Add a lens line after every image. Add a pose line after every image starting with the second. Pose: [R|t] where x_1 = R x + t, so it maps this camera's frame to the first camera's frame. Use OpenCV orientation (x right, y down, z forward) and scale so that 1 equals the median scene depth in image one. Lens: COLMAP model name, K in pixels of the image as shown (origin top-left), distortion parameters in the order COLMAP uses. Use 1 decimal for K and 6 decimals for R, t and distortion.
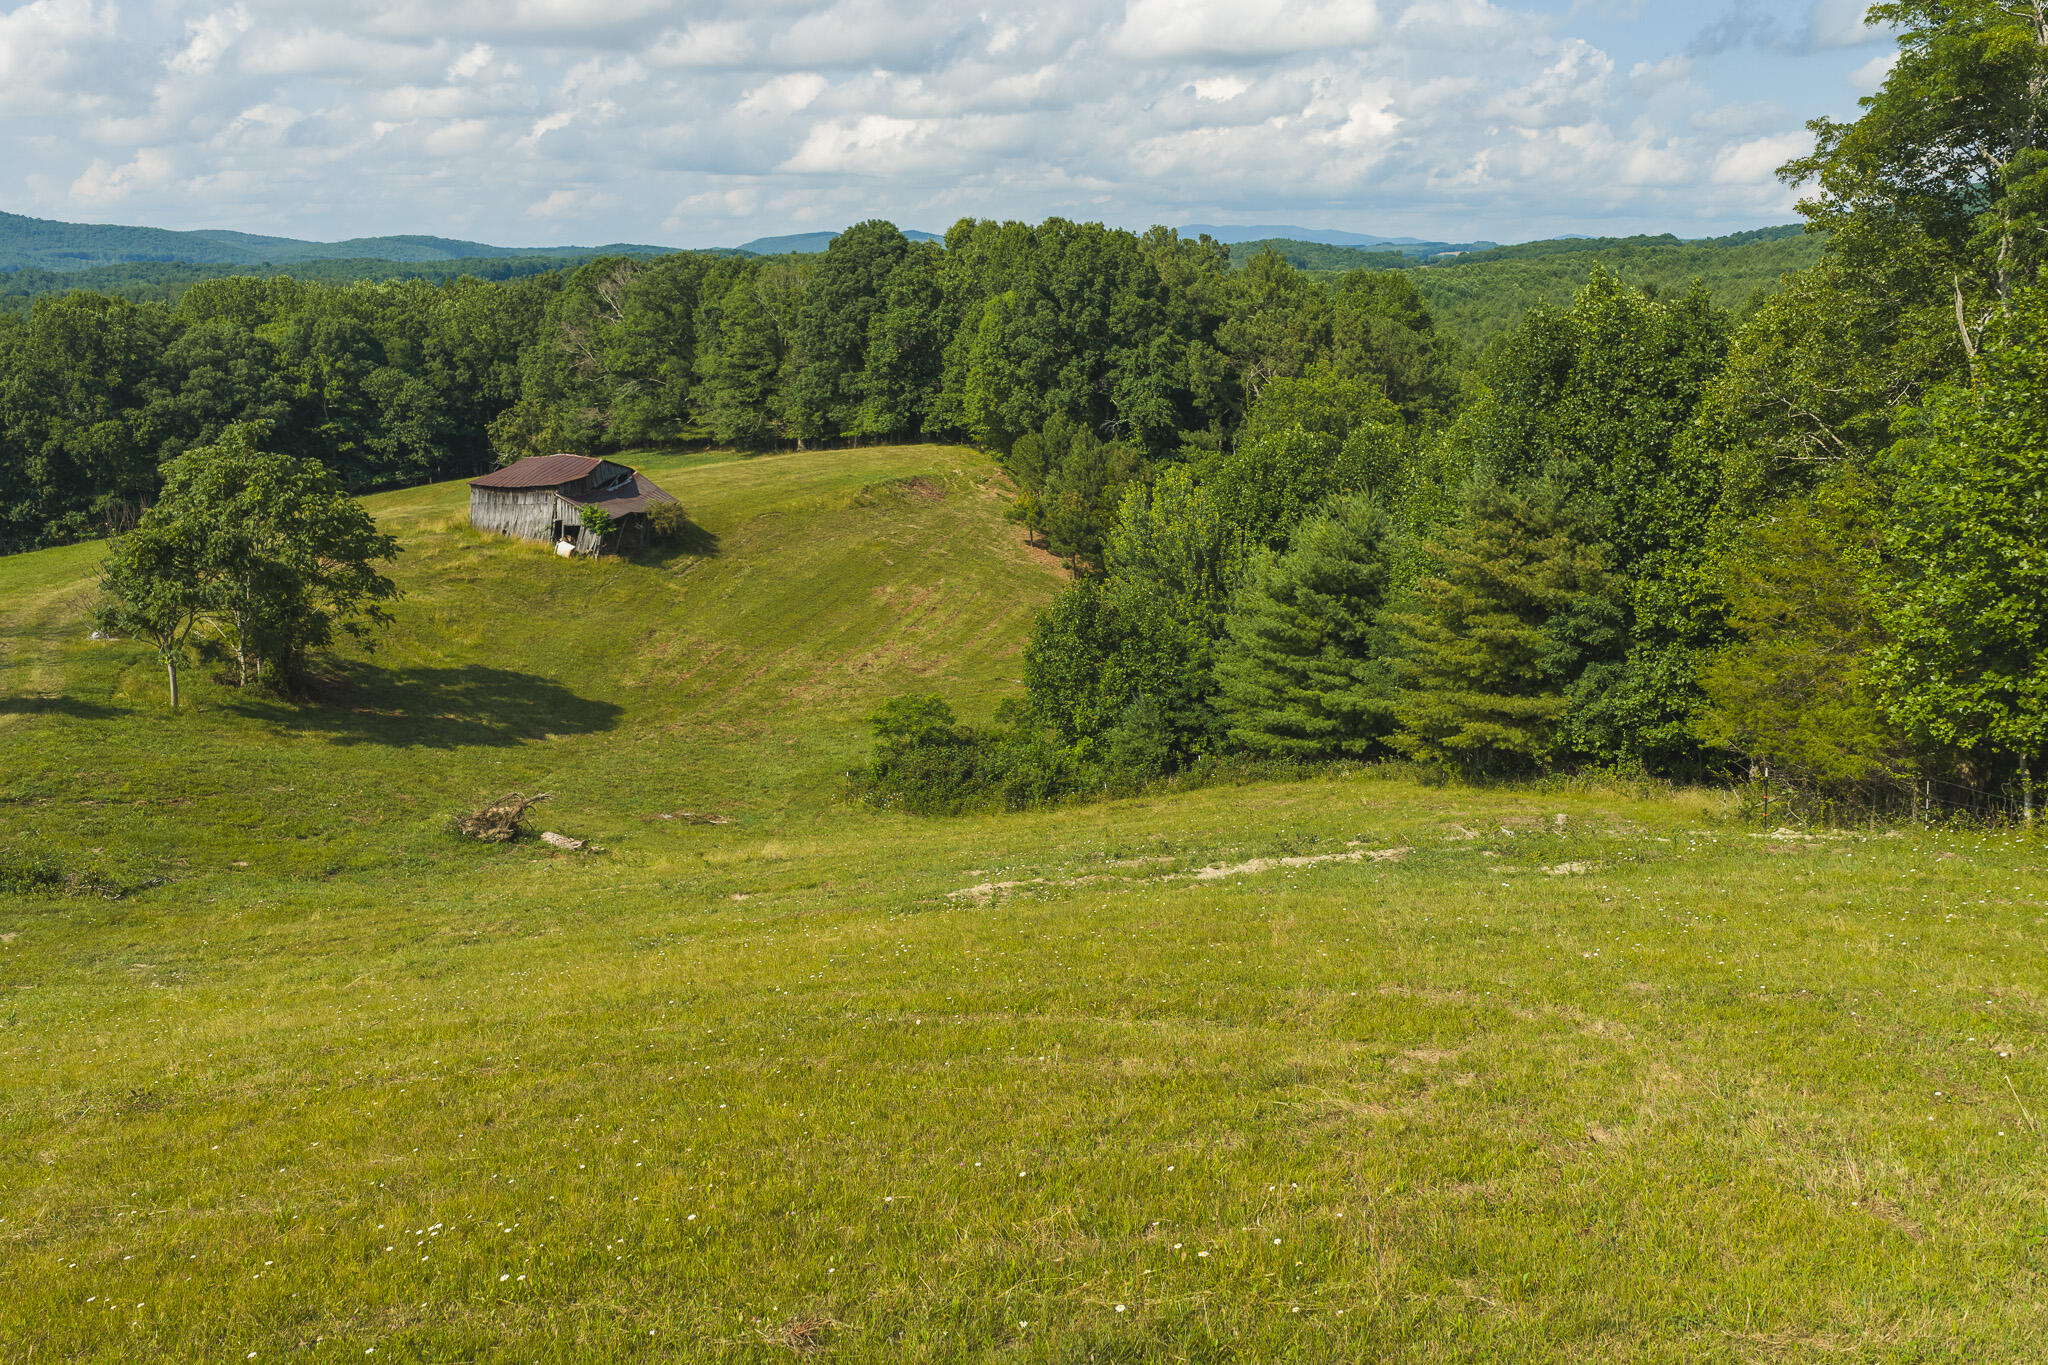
lens RADIAL K [[1677.0, 0, 1075.6], [0, 1677.0, 717.7], [0, 0, 1]] dist [0.029450, -0.045798]
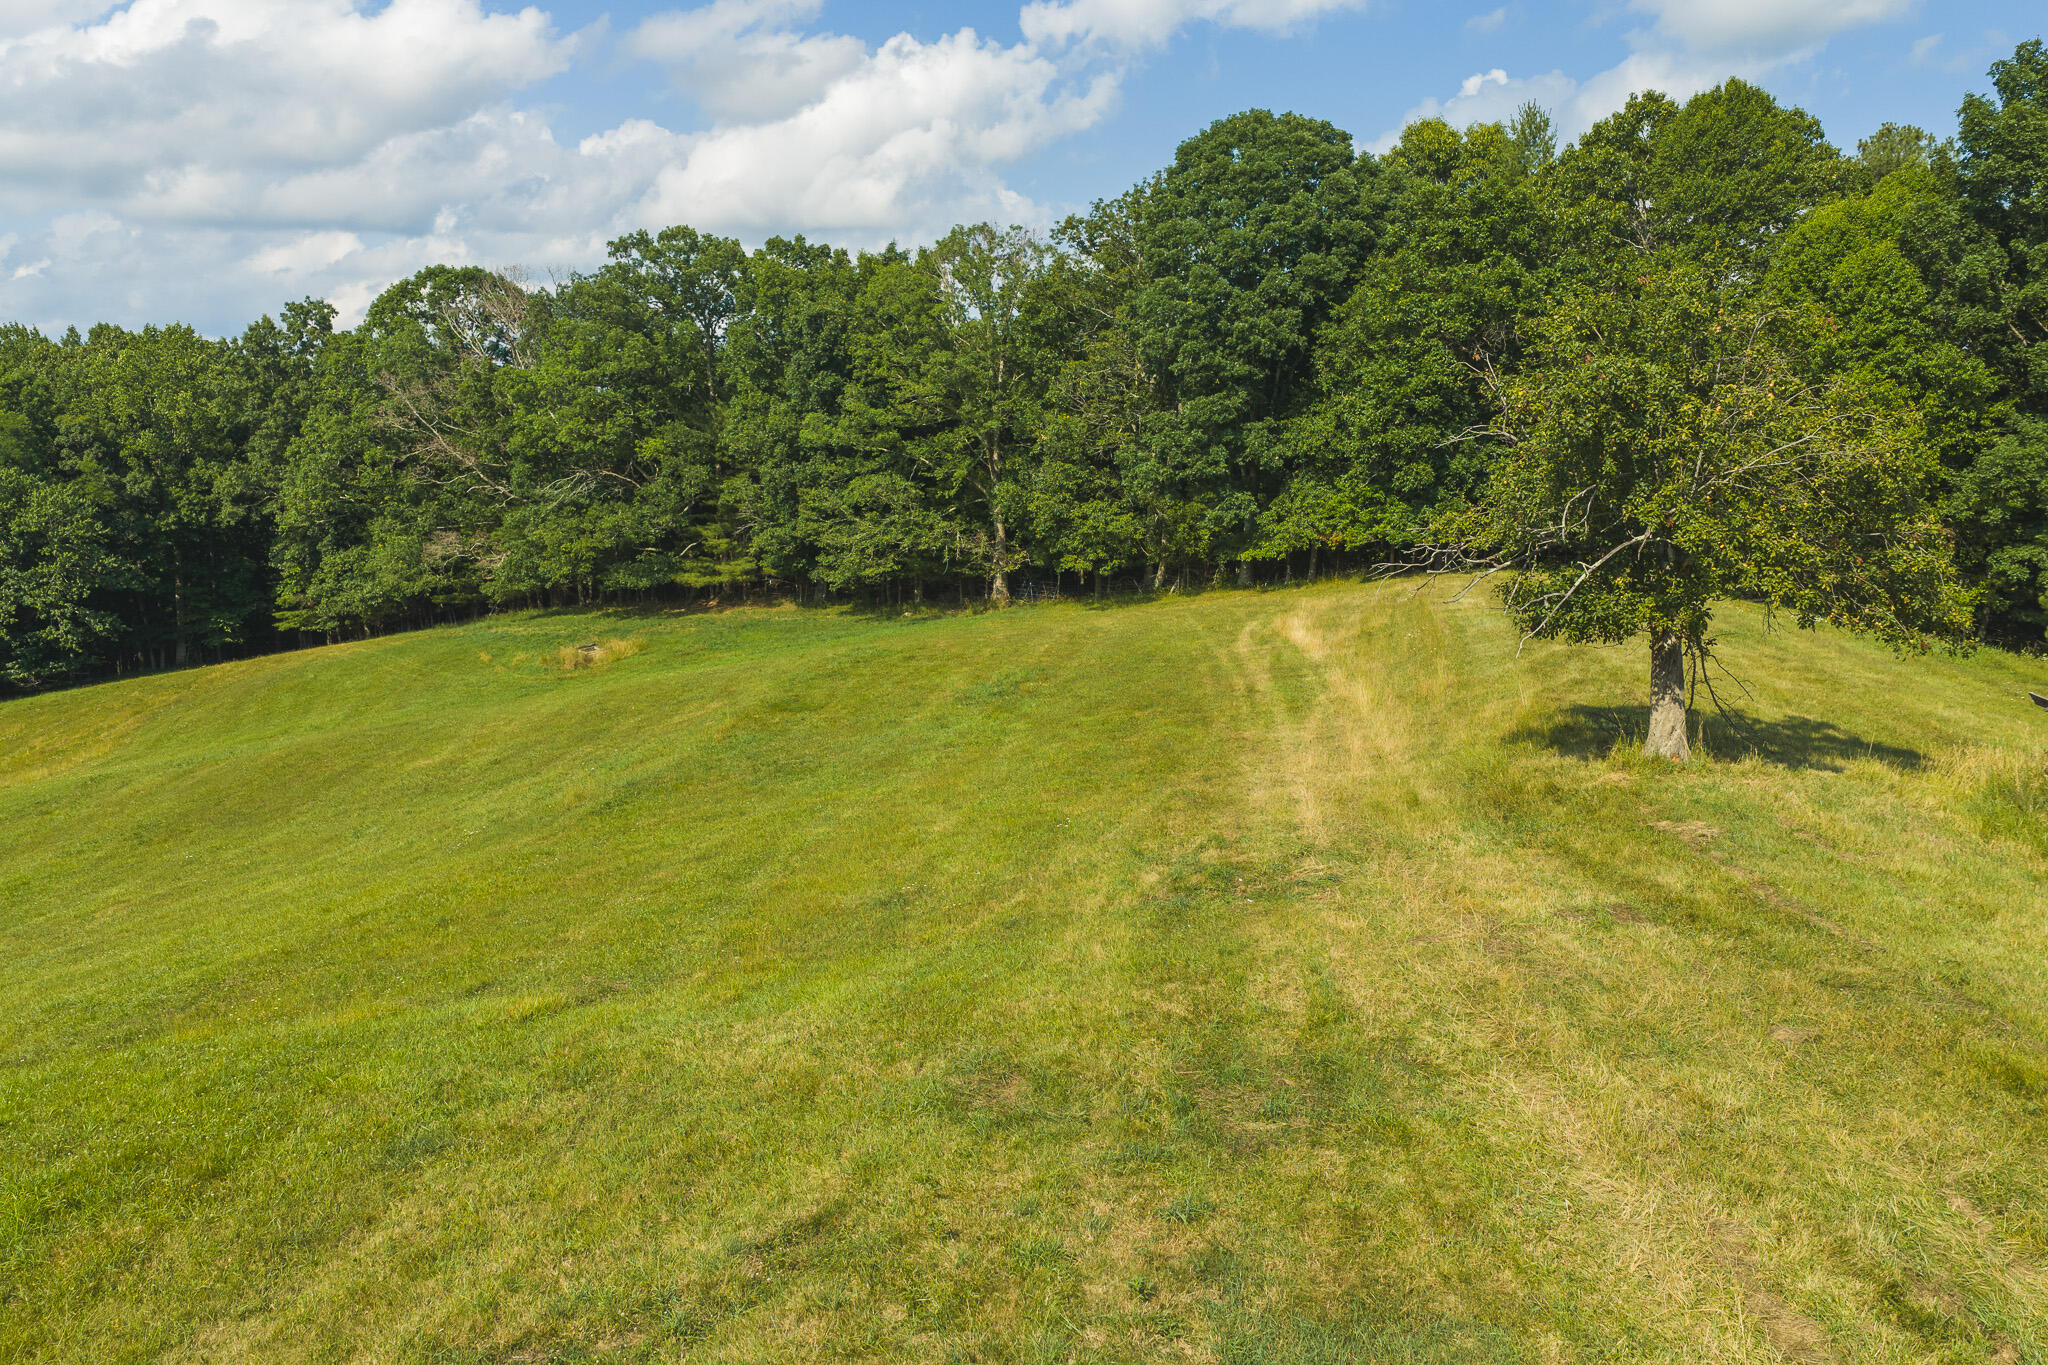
lens RADIAL K [[1677.0, 0, 1033.6], [0, 1677.0, 699.2], [0, 0, 1]] dist [0.029450, -0.045798]
pose [[0.968822, -0.033414, 0.245493, -0.229249], [0.059439, 0.993273, -0.099377, -0.066059], [-0.240521, 0.110871, 0.964291, 0.433604]]
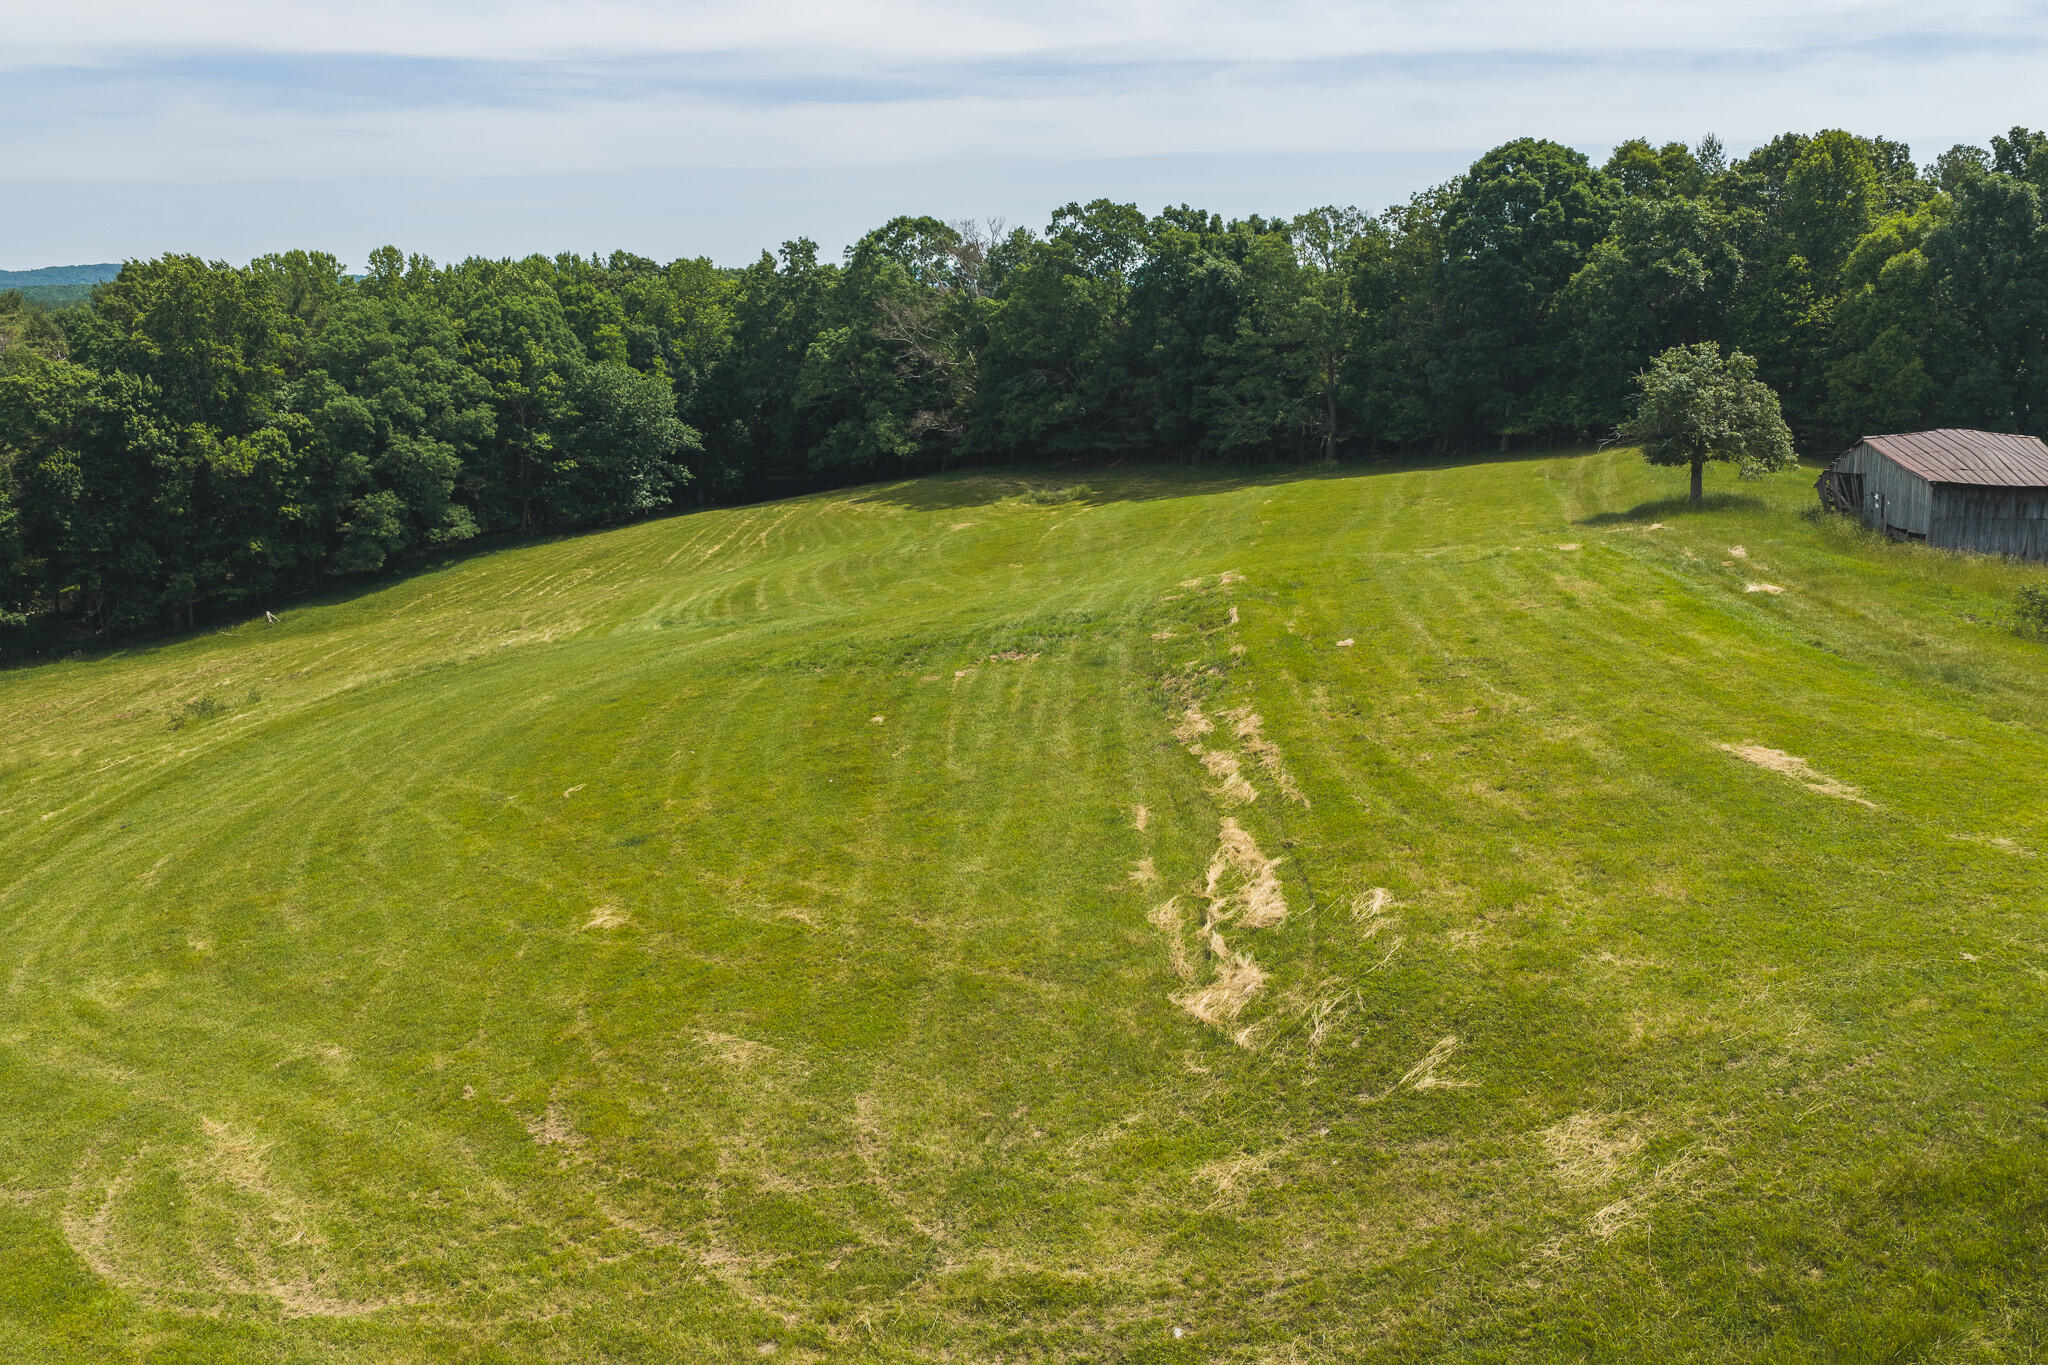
lens RADIAL K [[1677.0, 0, 1028.8], [0, 1677.0, 682.1], [0, 0, 1]] dist [0.029450, -0.045798]
pose [[0.990726, -0.026561, 0.133253, -0.328175], [0.031912, 0.998761, -0.038188, -0.030945], [-0.132074, 0.042086, 0.990346, 0.240191]]
